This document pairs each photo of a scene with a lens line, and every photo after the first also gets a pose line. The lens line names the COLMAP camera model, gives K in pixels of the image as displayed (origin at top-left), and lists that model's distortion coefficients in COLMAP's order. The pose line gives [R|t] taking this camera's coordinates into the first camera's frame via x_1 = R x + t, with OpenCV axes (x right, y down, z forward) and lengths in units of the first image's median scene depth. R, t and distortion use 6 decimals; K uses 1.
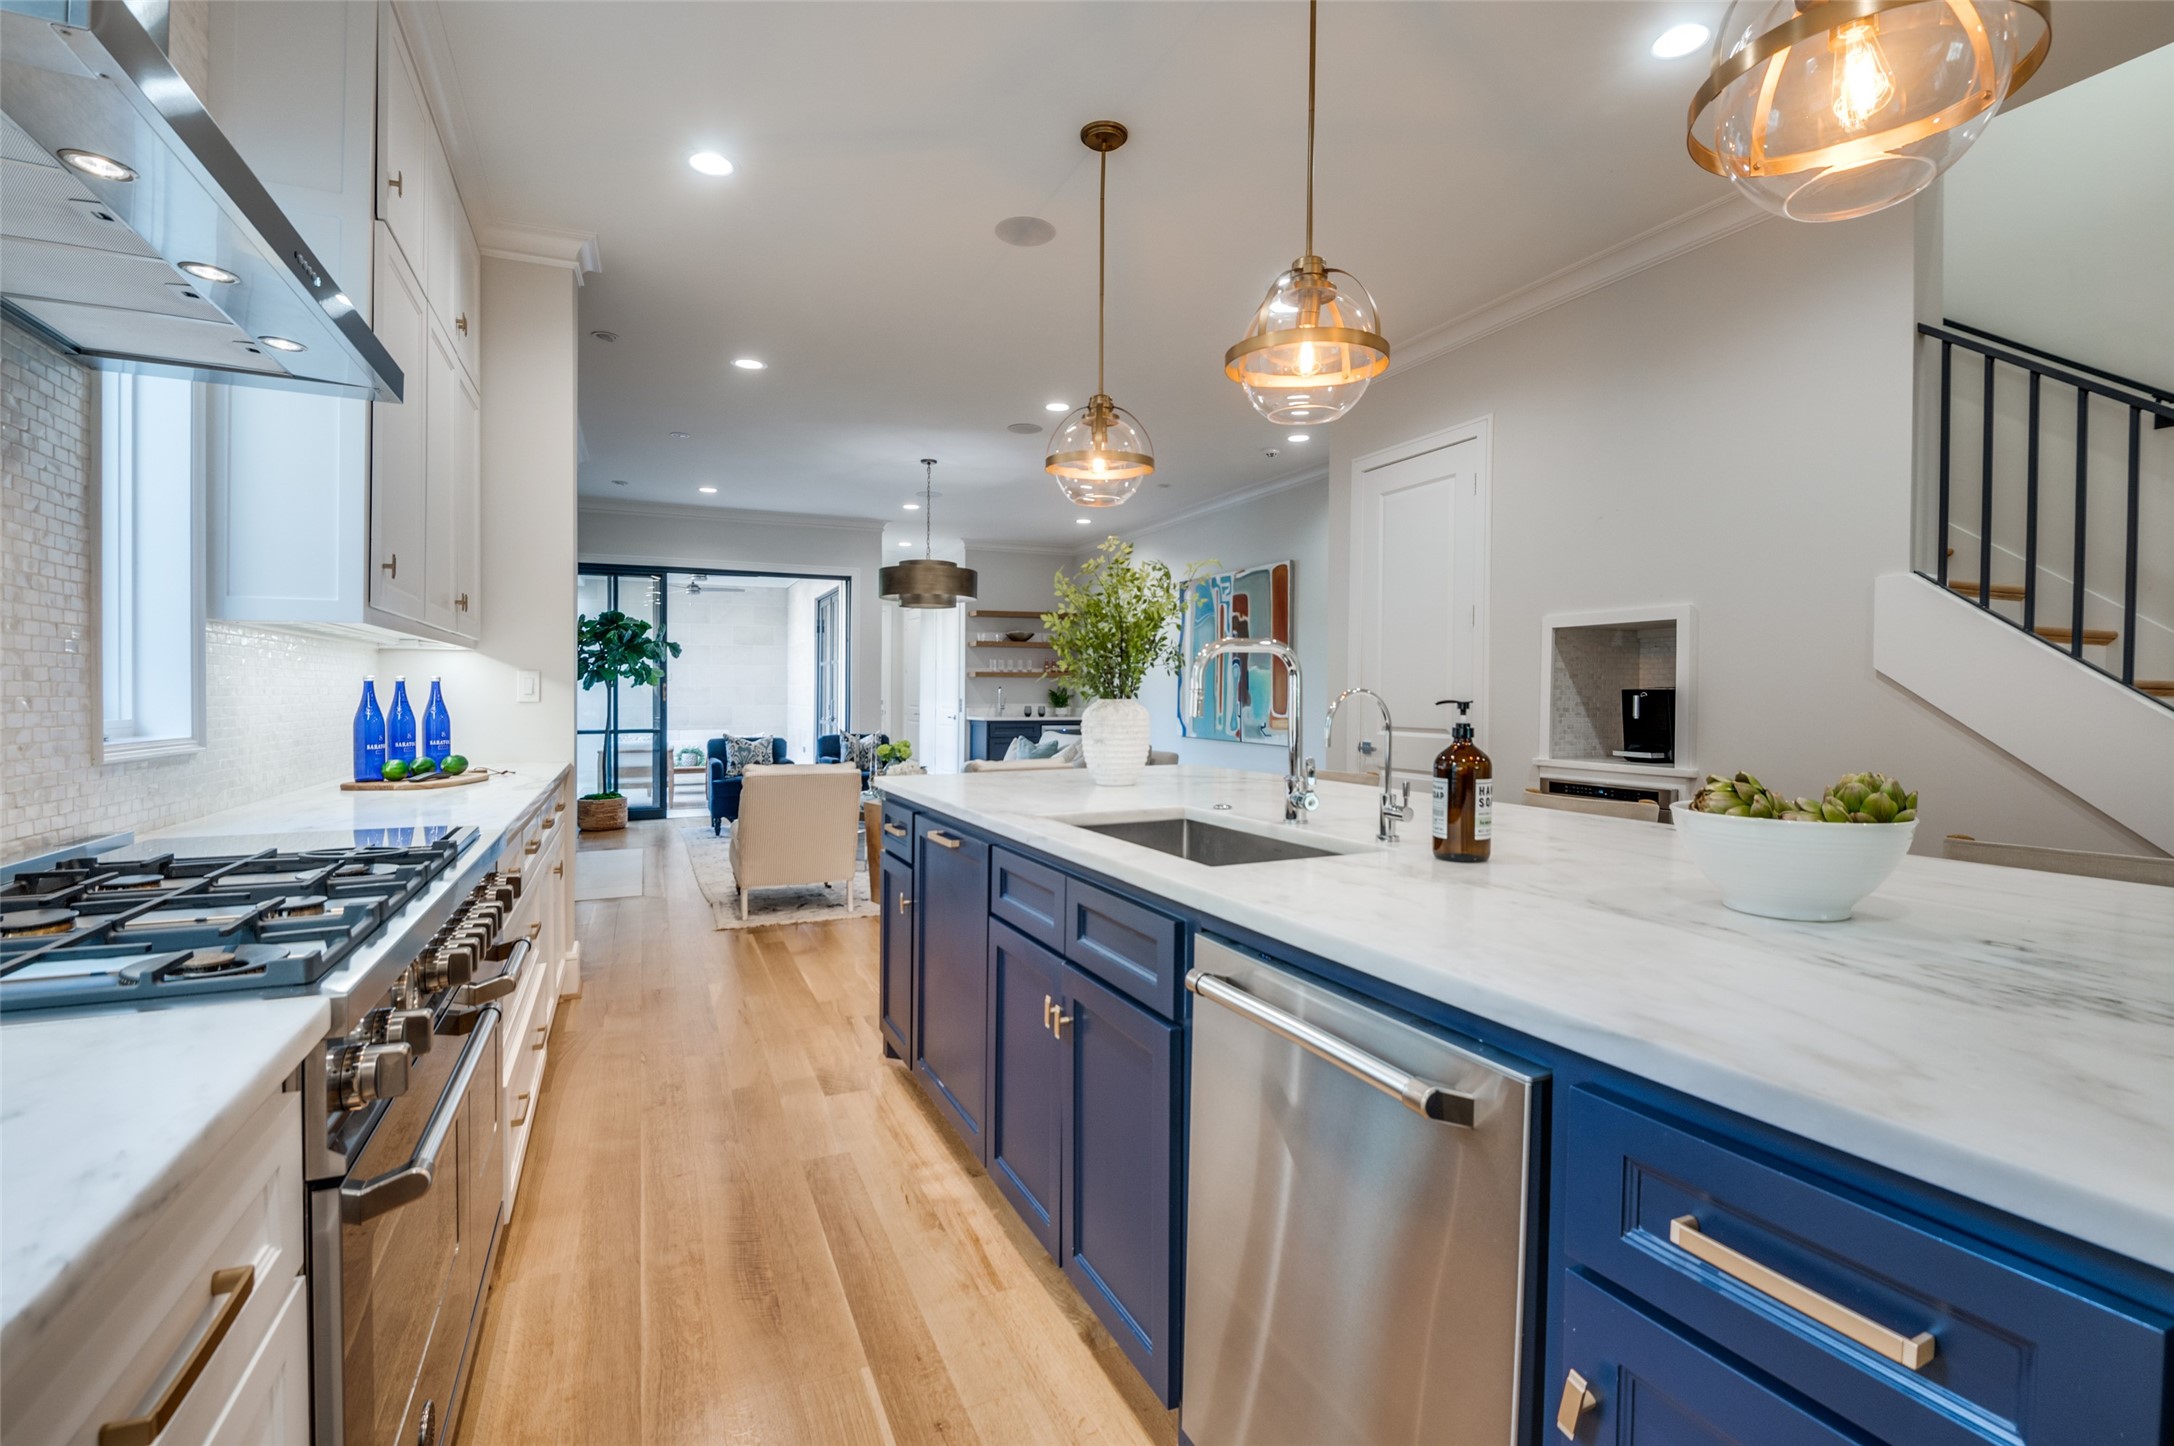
lens RADIAL K [[977.6, 0, 1088.0], [0, 977.6, 693.5], [0, 0, 1]] dist [-0.003278, -0.008246]
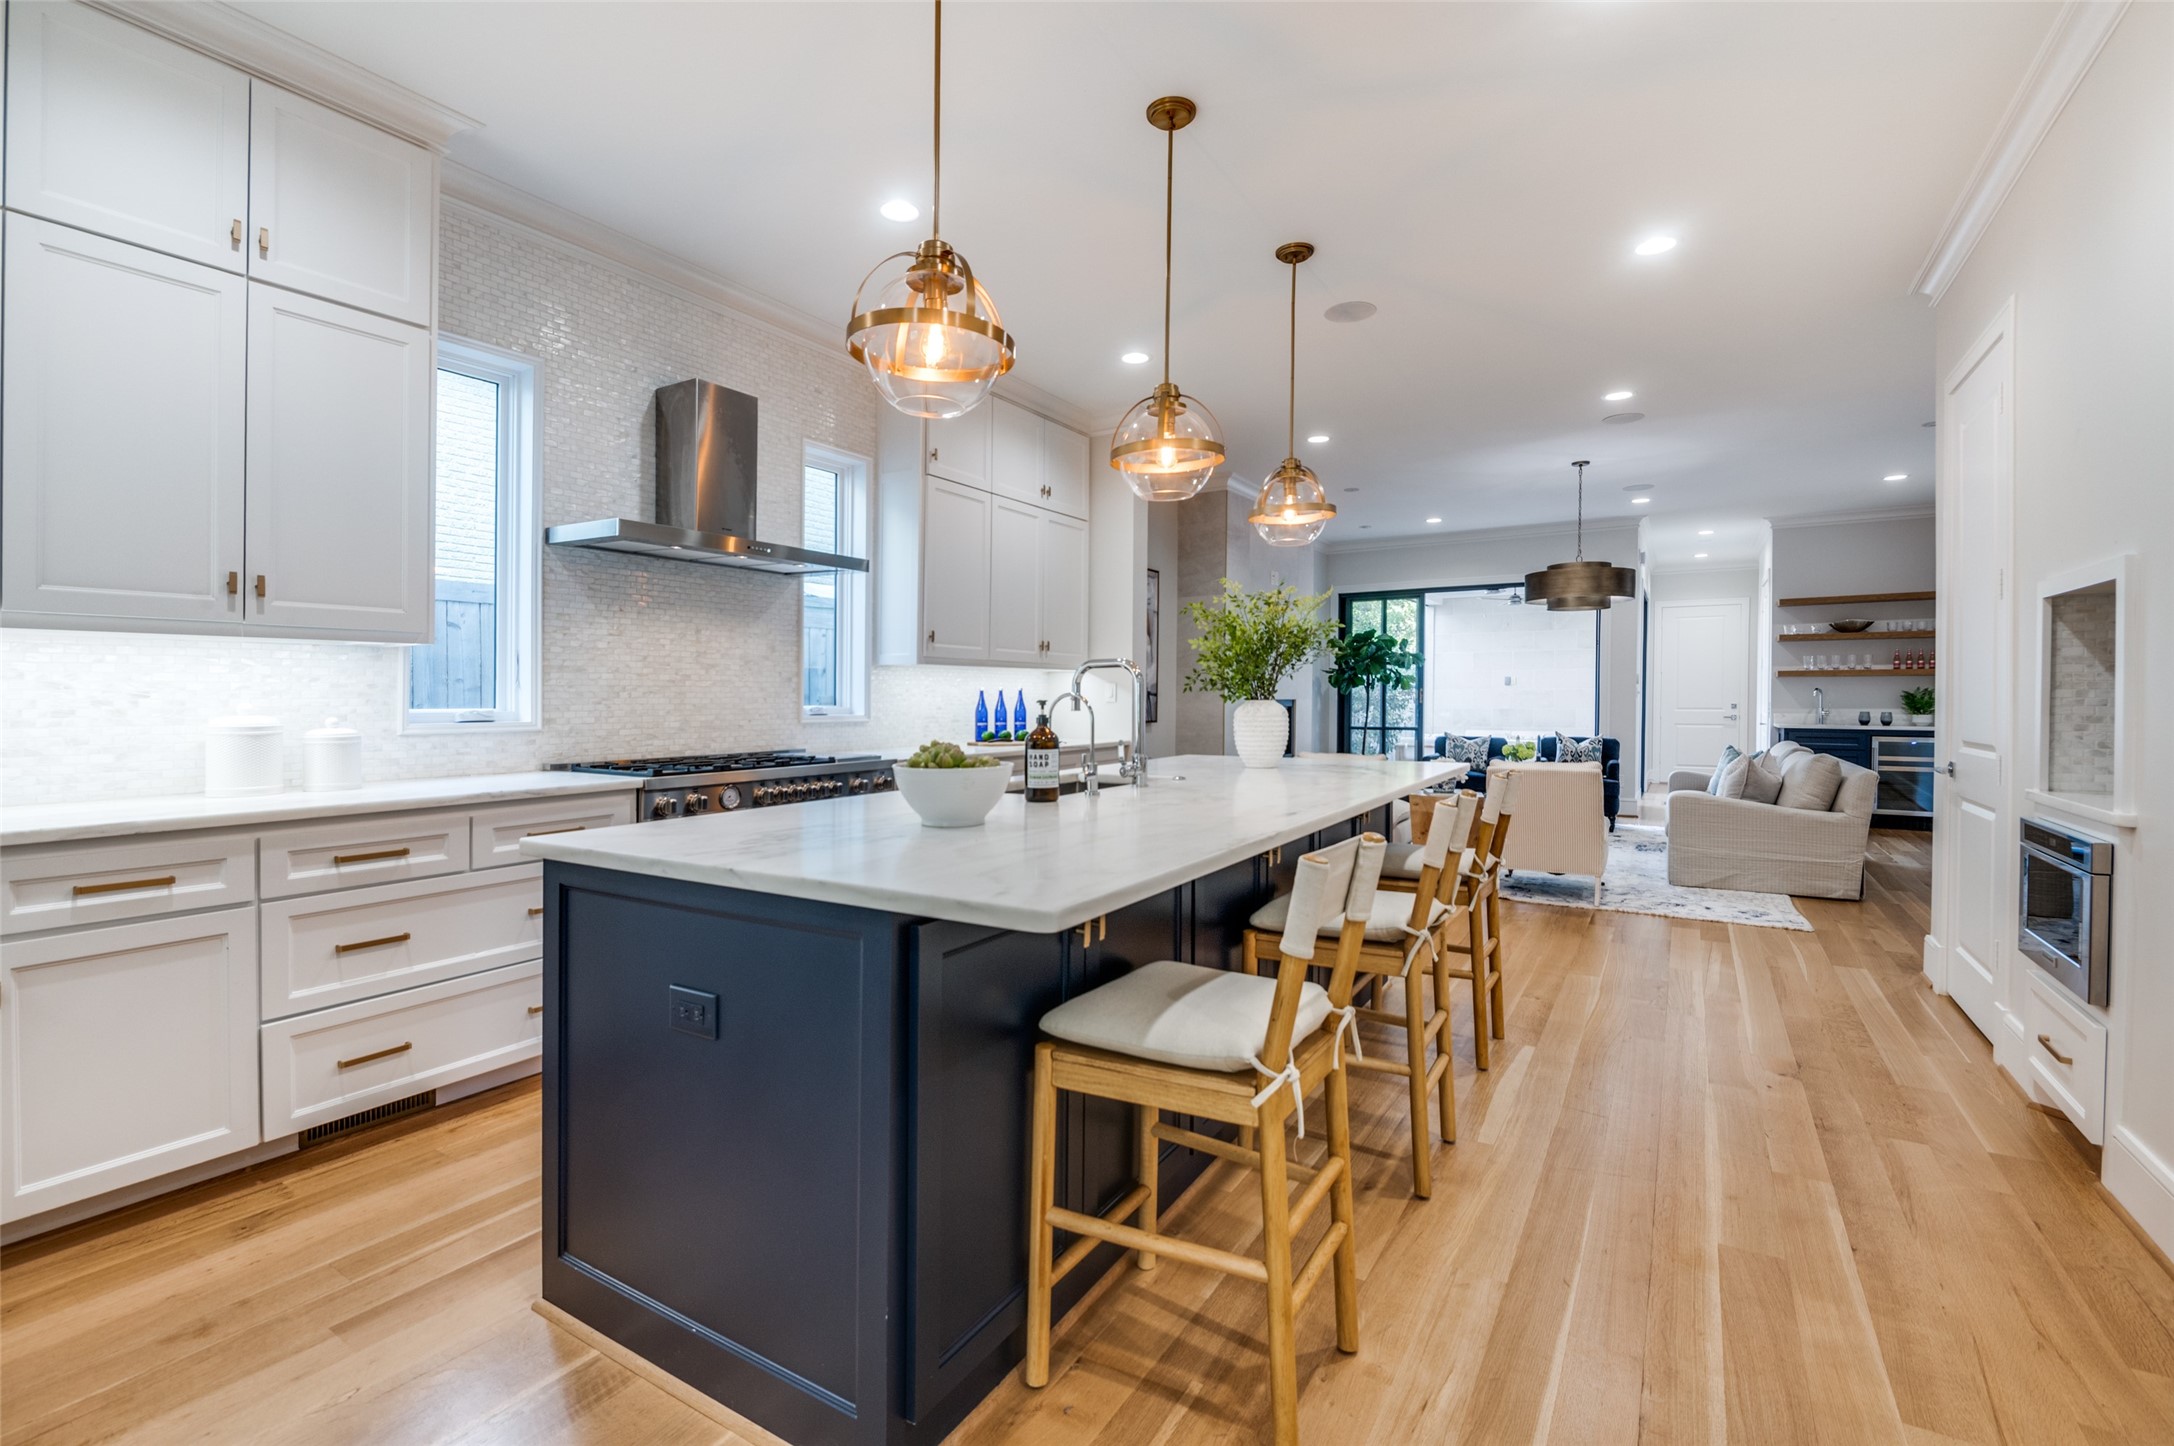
lens RADIAL K [[962.4, 0, 1084.9], [0, 962.4, 728.2], [0, 0, 1]] dist [0.010870, -0.007560]
pose [[0.545940, 0.025534, -0.837435, 0.315133], [0.001508, 0.999504, 0.031458, 0.000327], [0.837823, -0.018437, 0.545630, 0.027550]]
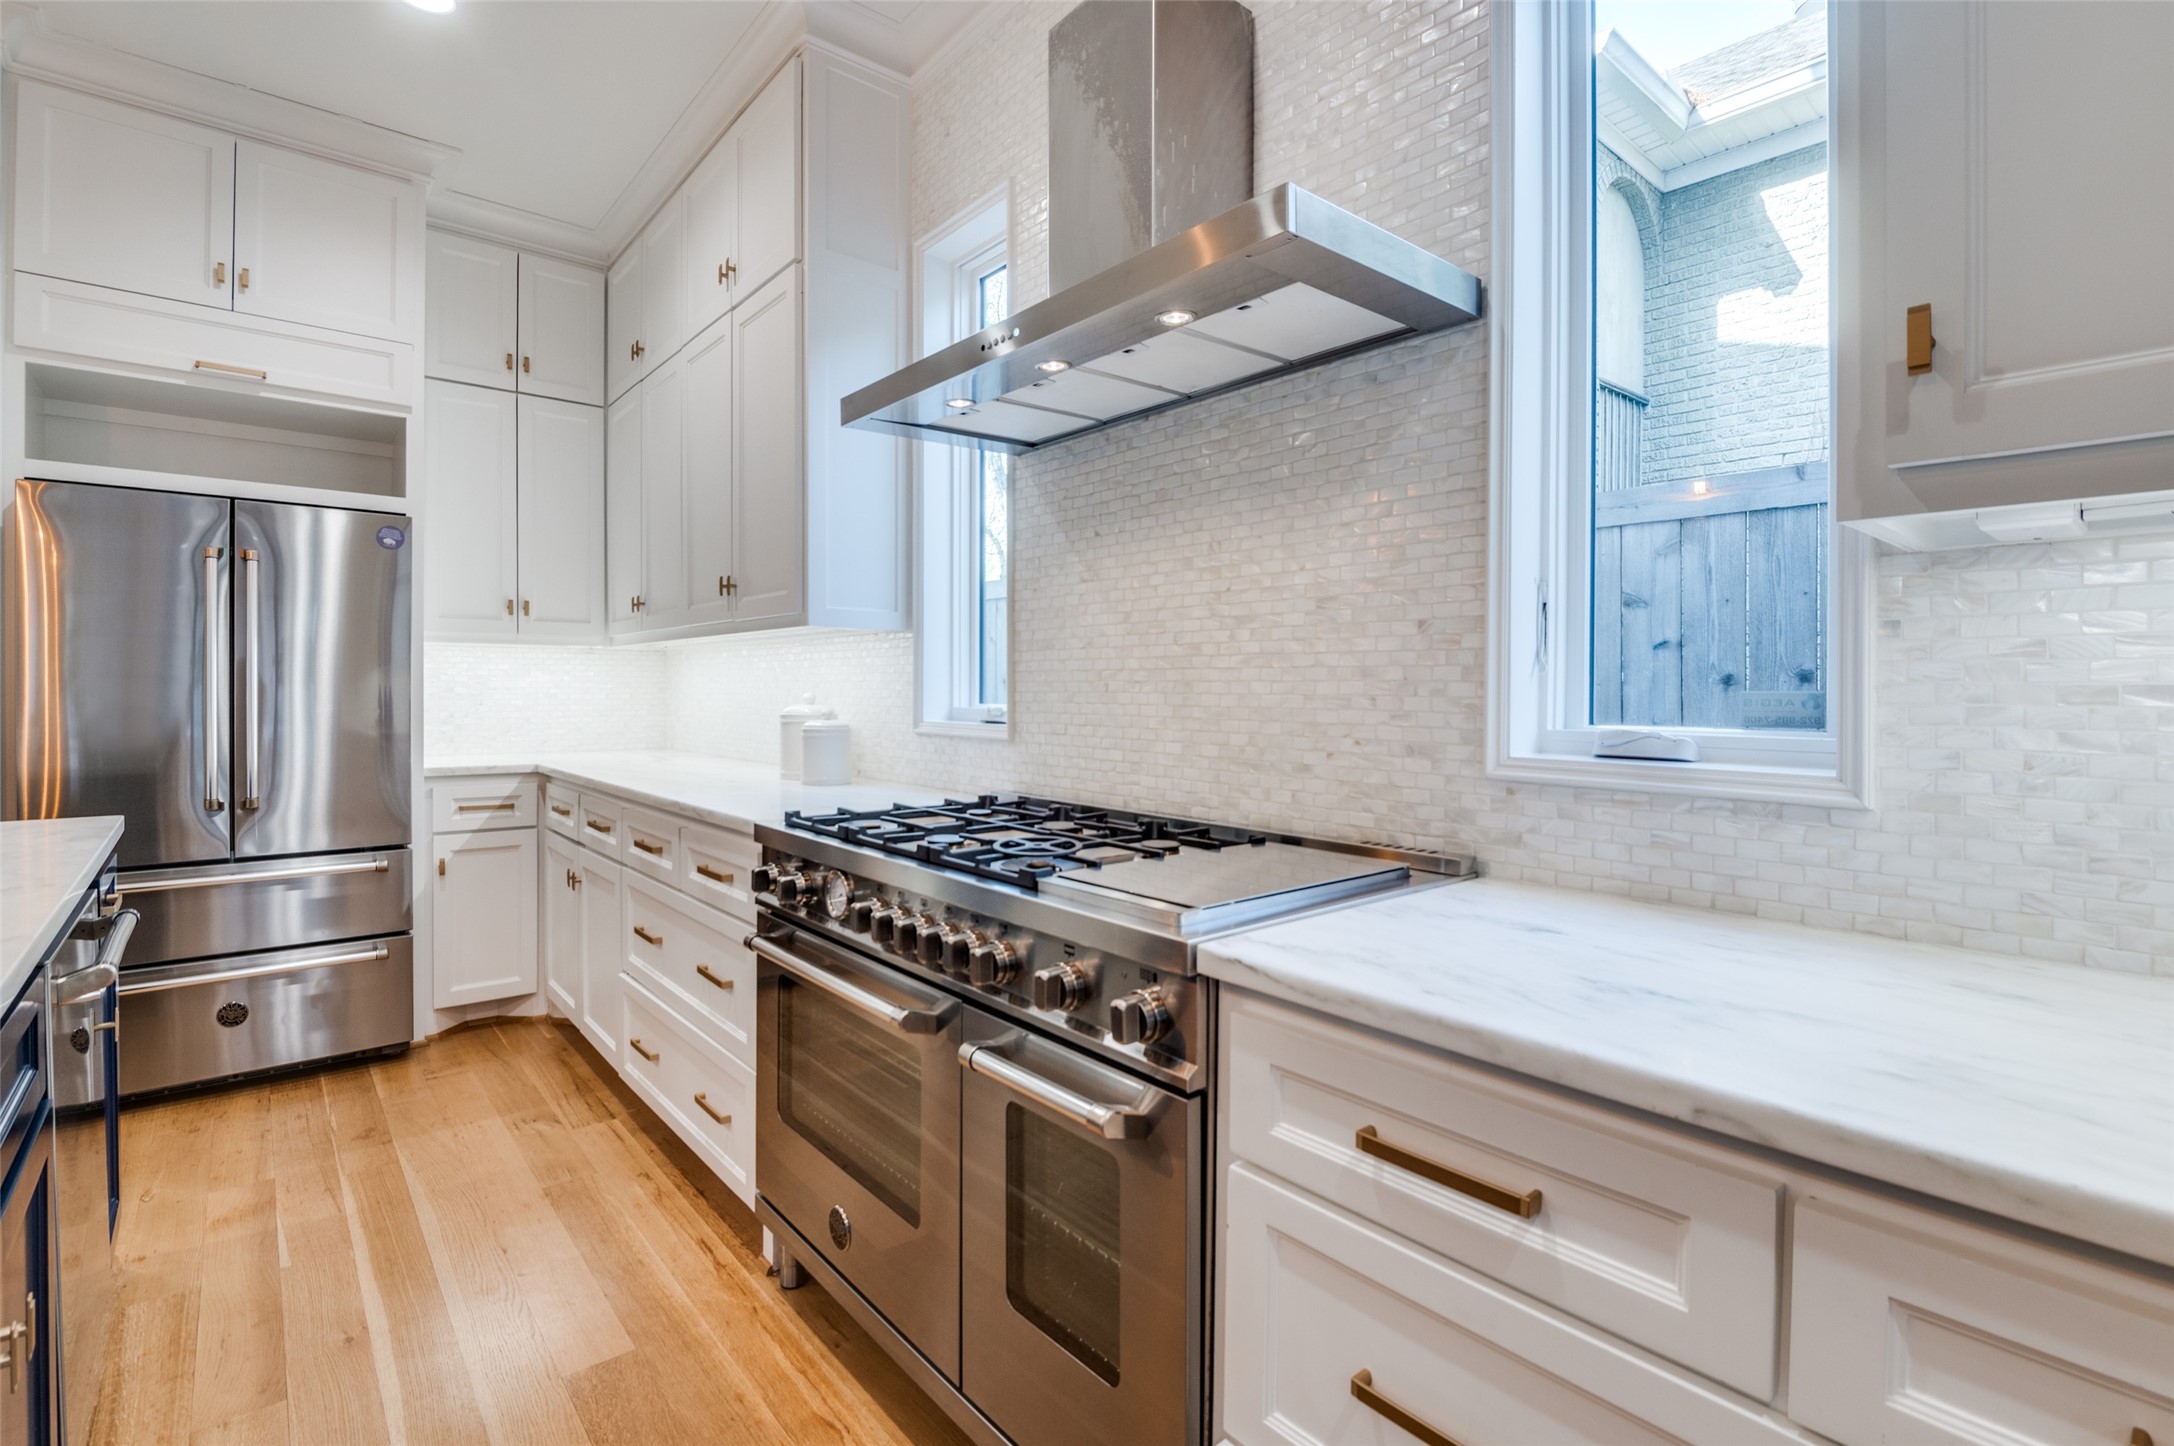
lens RADIAL K [[977.6, 0, 1088.0], [0, 977.6, 693.5], [0, 0, 1]] dist [-0.003278, -0.008246]
pose [[-0.969066, 0.007590, -0.246684, -0.084690], [0.006264, 0.999961, 0.006157, -0.001712], [0.246721, 0.004422, -0.969076, 0.312792]]
